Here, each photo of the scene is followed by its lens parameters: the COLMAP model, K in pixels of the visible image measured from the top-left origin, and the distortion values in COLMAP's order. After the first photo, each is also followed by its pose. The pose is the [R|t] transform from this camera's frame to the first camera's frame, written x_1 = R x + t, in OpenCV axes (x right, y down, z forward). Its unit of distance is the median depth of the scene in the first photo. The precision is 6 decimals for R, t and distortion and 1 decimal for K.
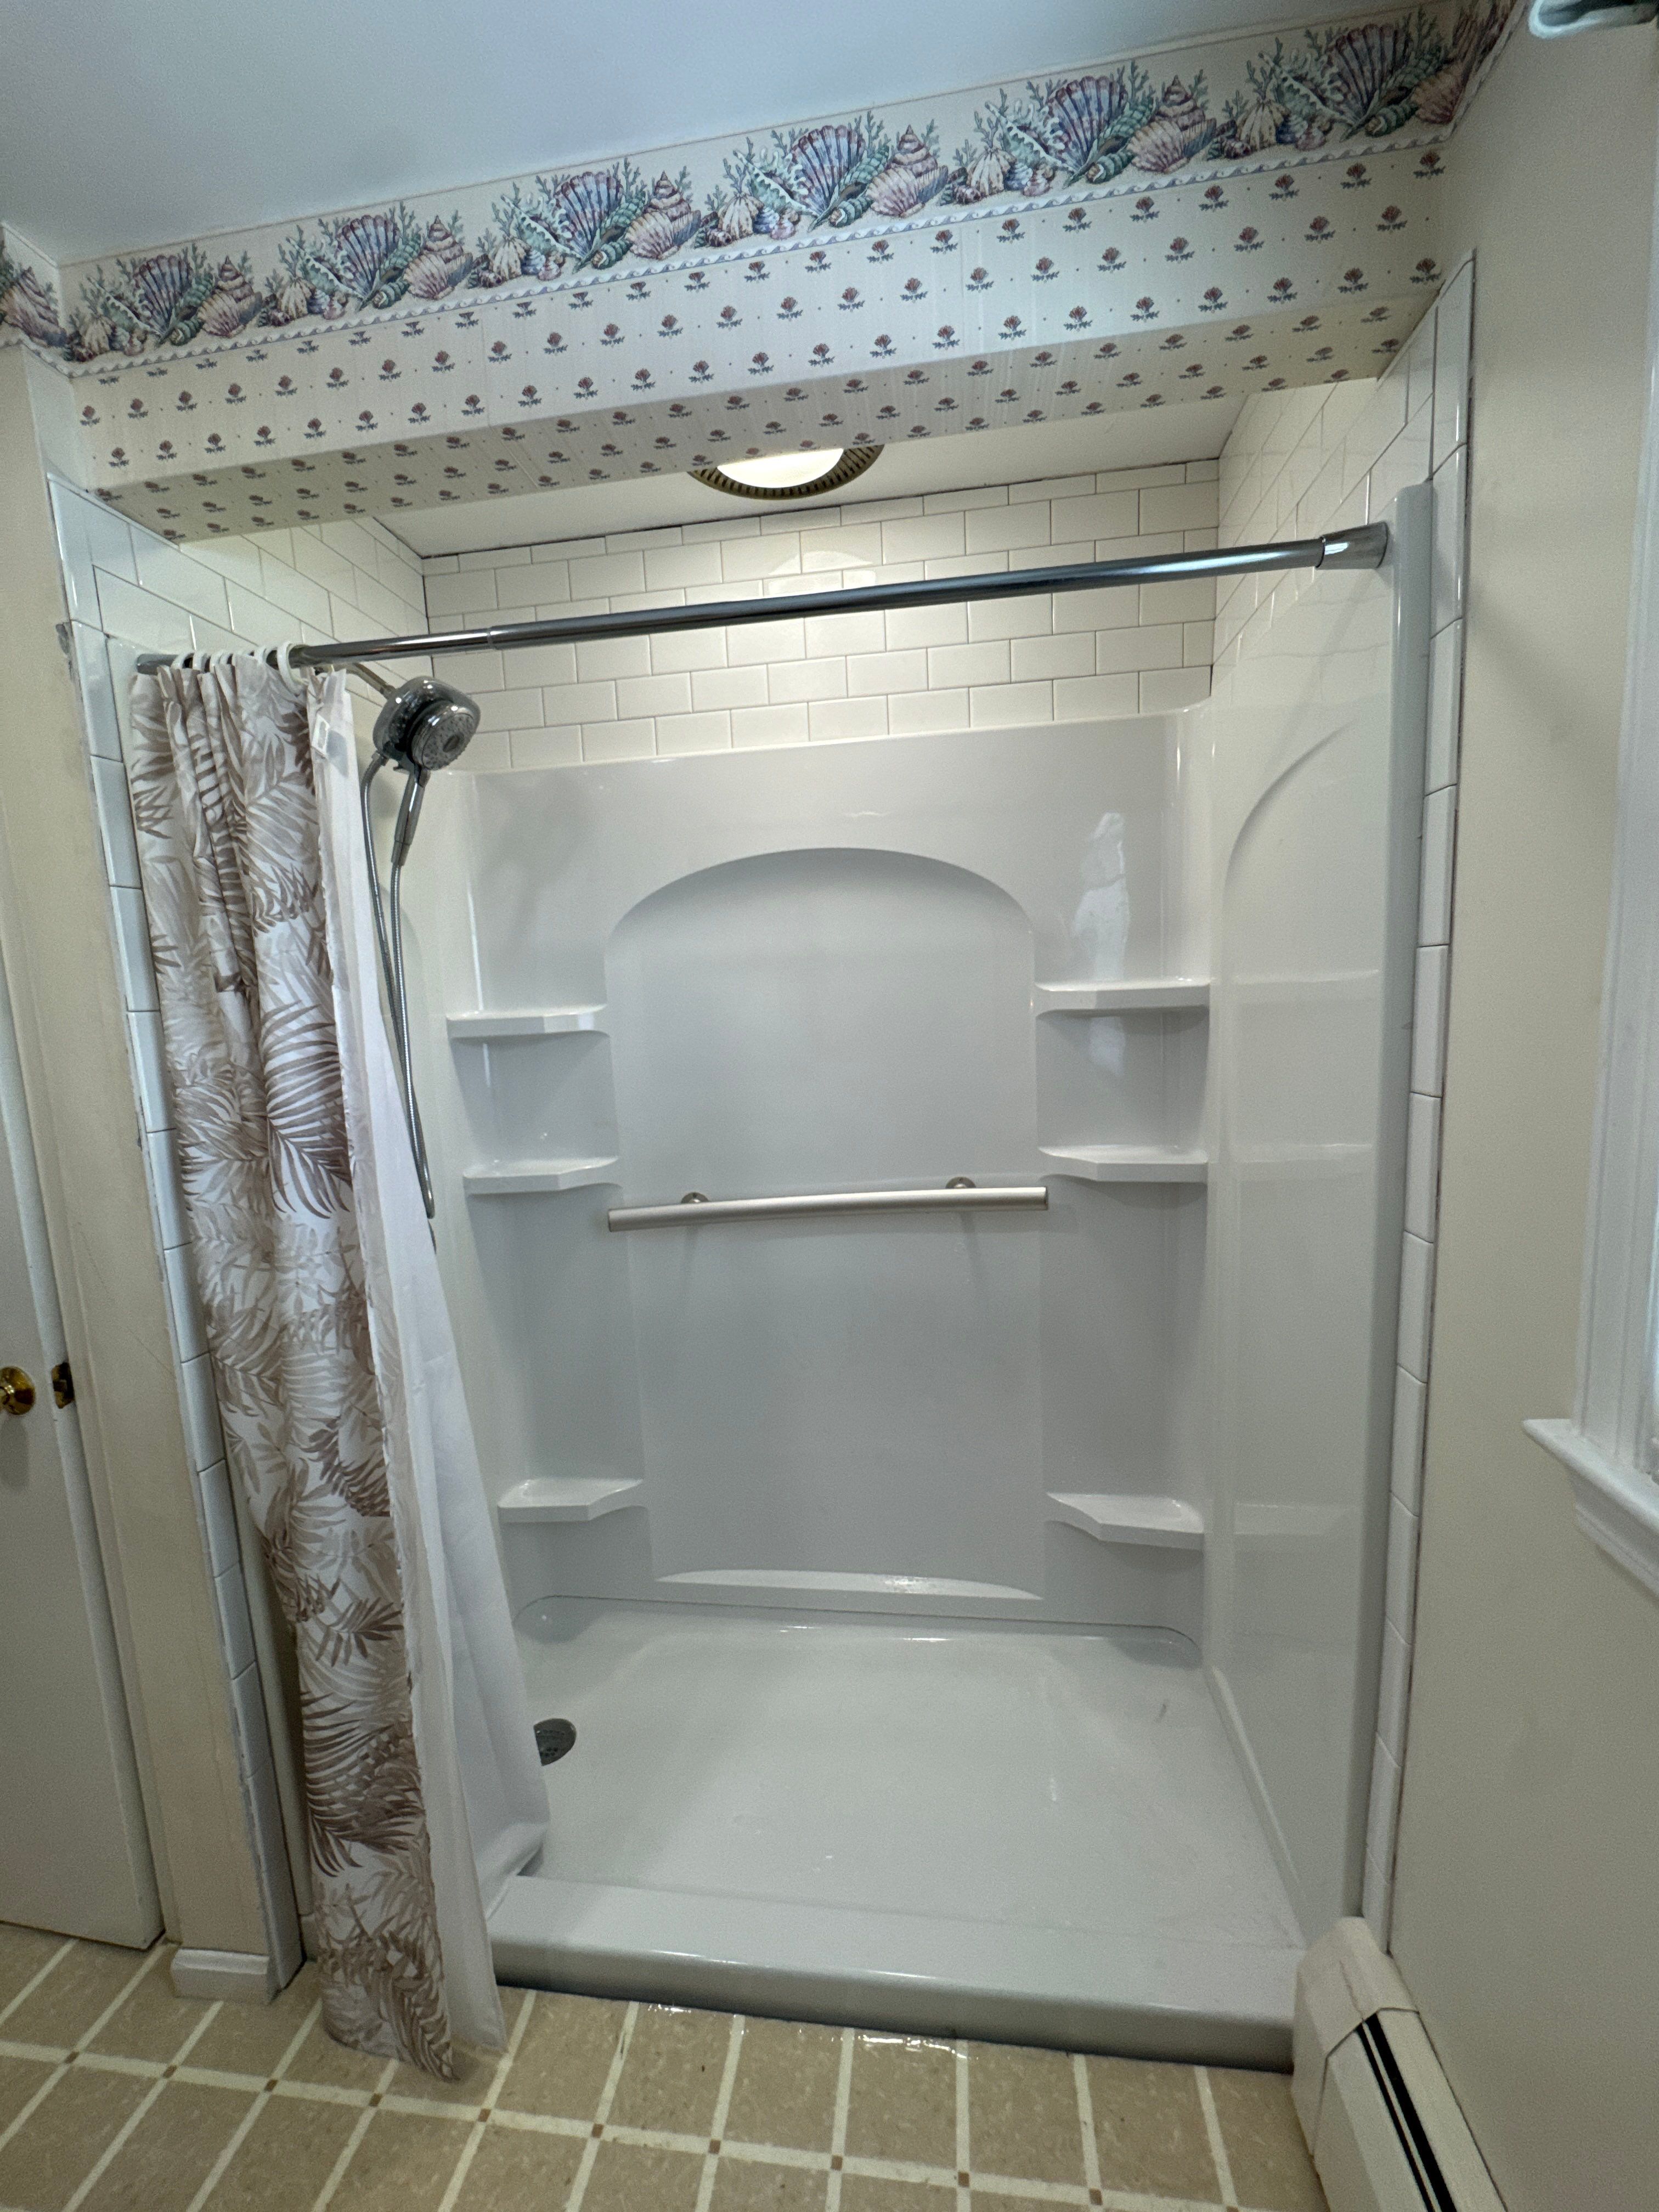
lens RADIAL K [[887.5, 0, 829.5], [0, 887.5, 1106.0], [0, 0, 1]] dist [-0.000223, 0.000112]
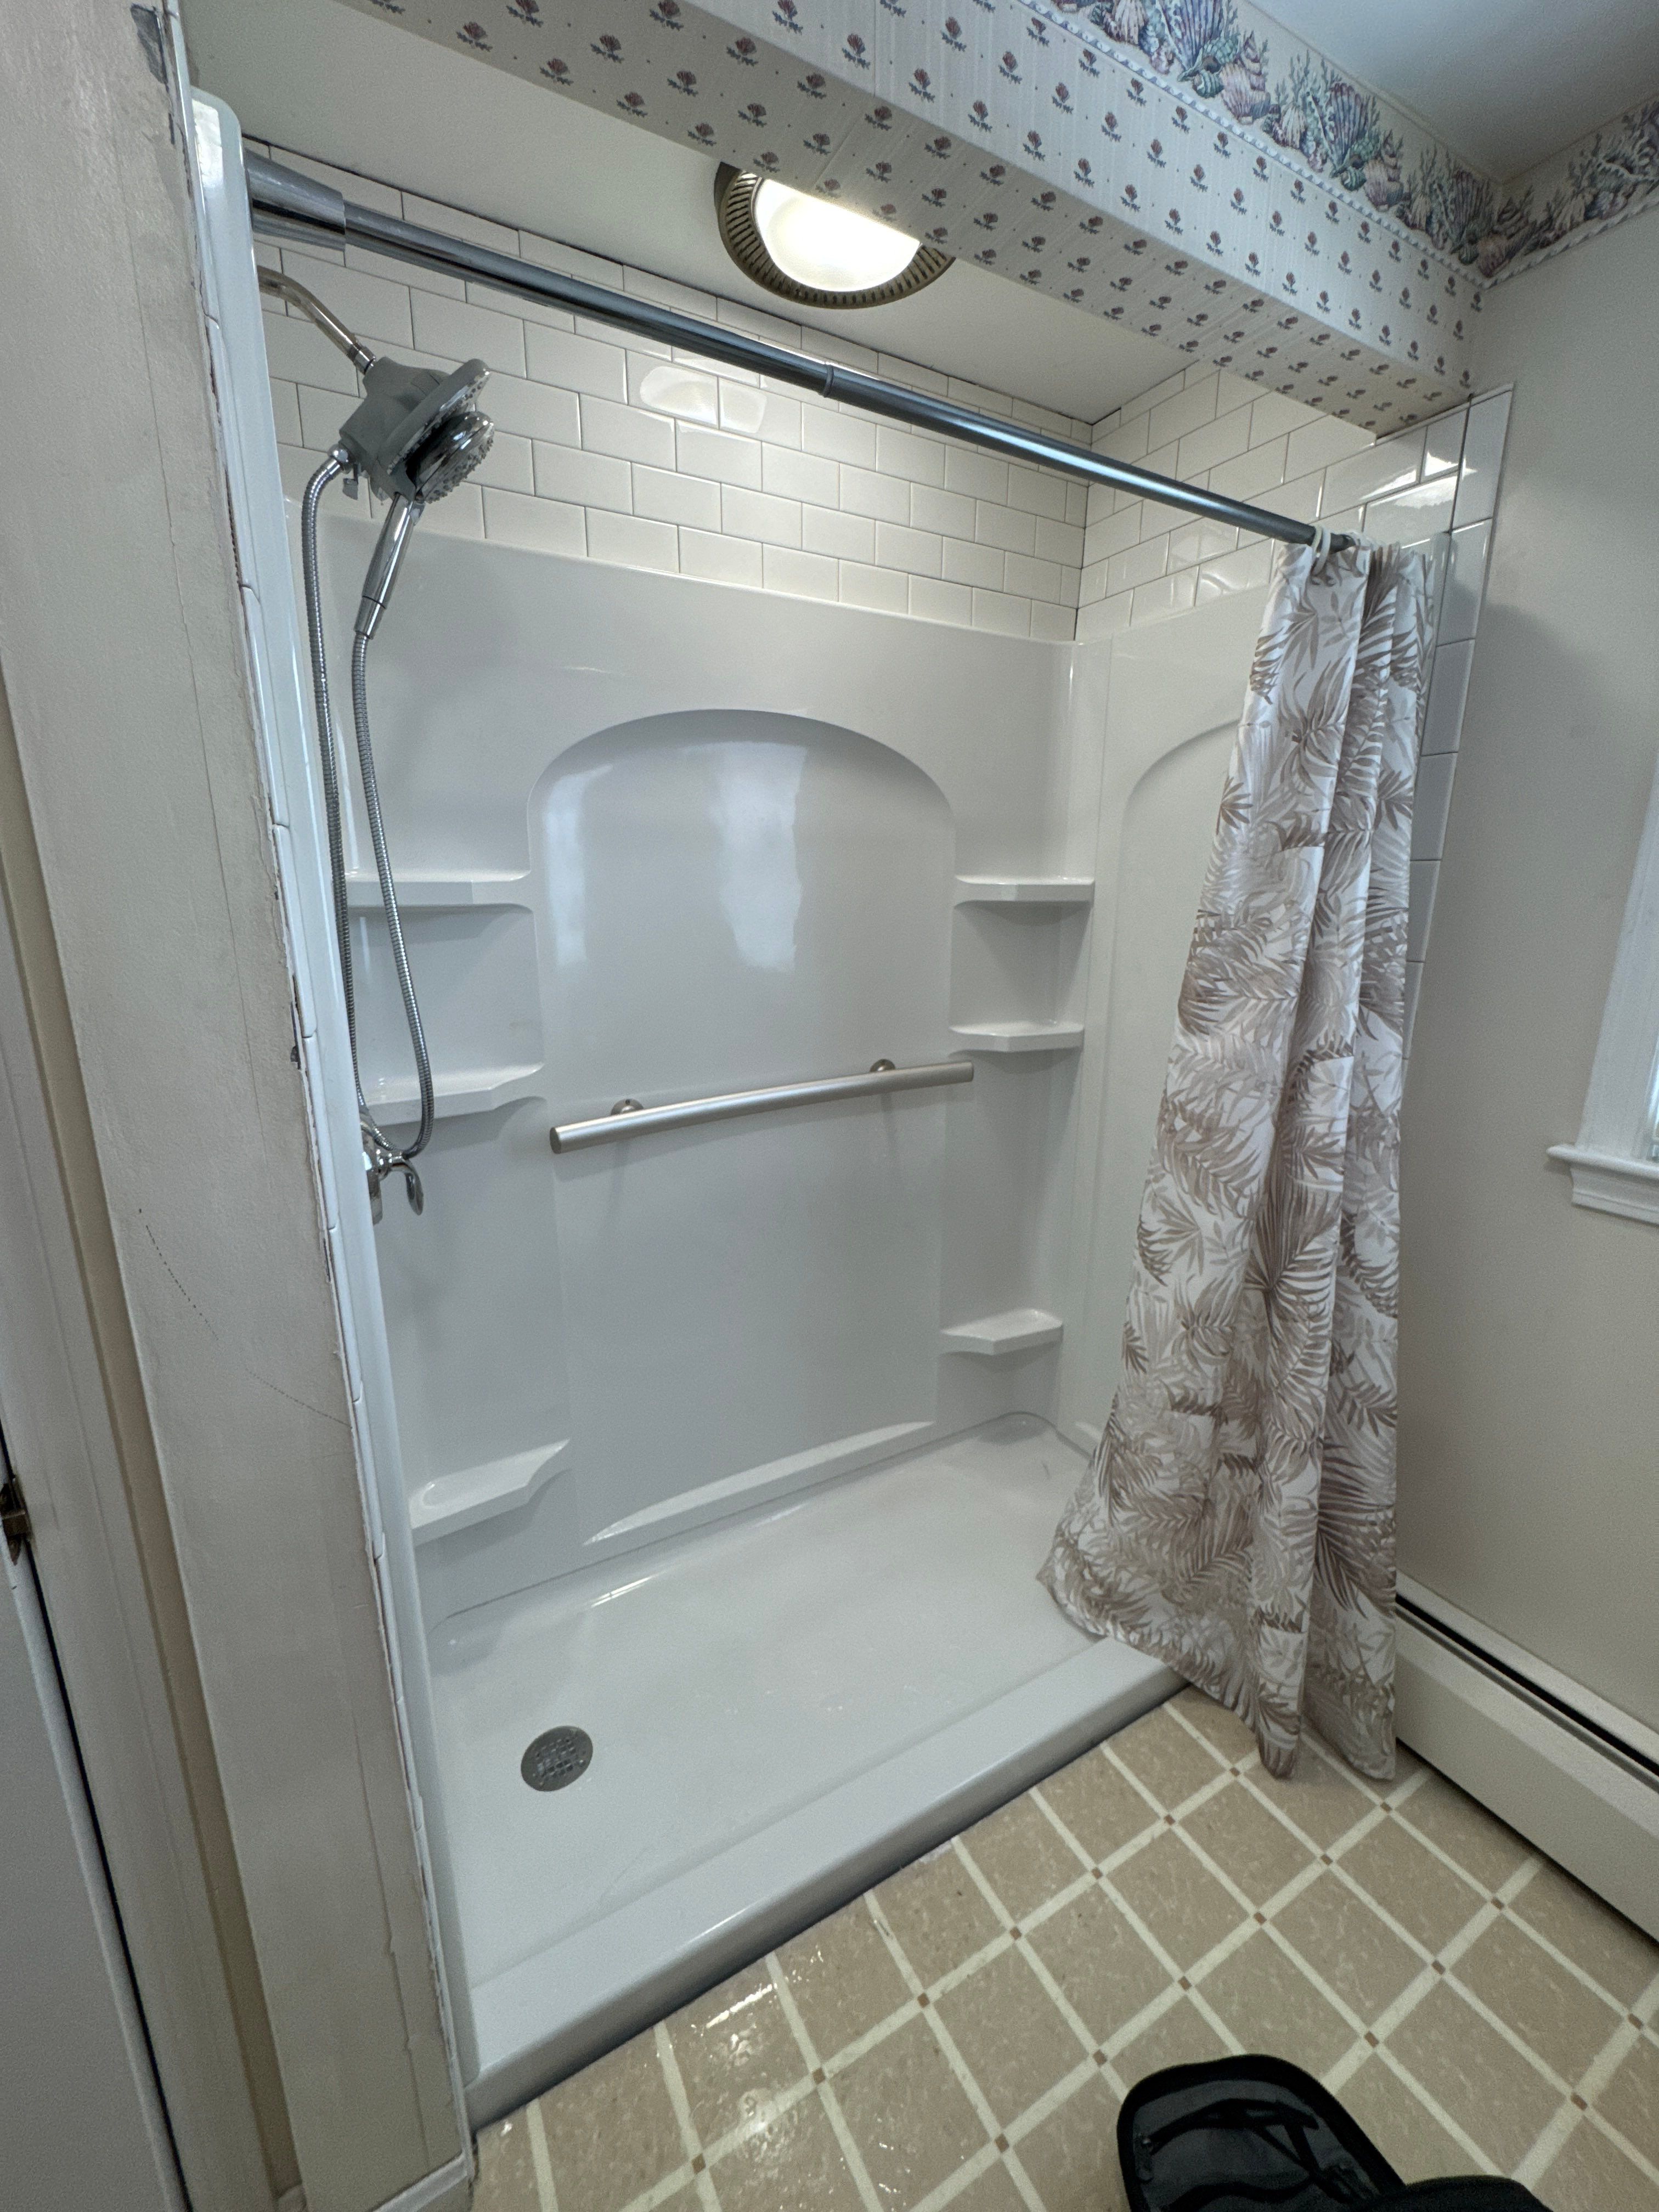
lens RADIAL K [[891.0, 0, 838.1], [0, 891.0, 1094.6], [0, 0, 1]] dist [0.000765, 0.000154]
pose [[0.794540, -0.088878, 0.600671, -0.785523], [0.035108, 0.994299, 0.100682, 0.020170], [-0.606196, -0.058908, 0.793131, 0.286707]]
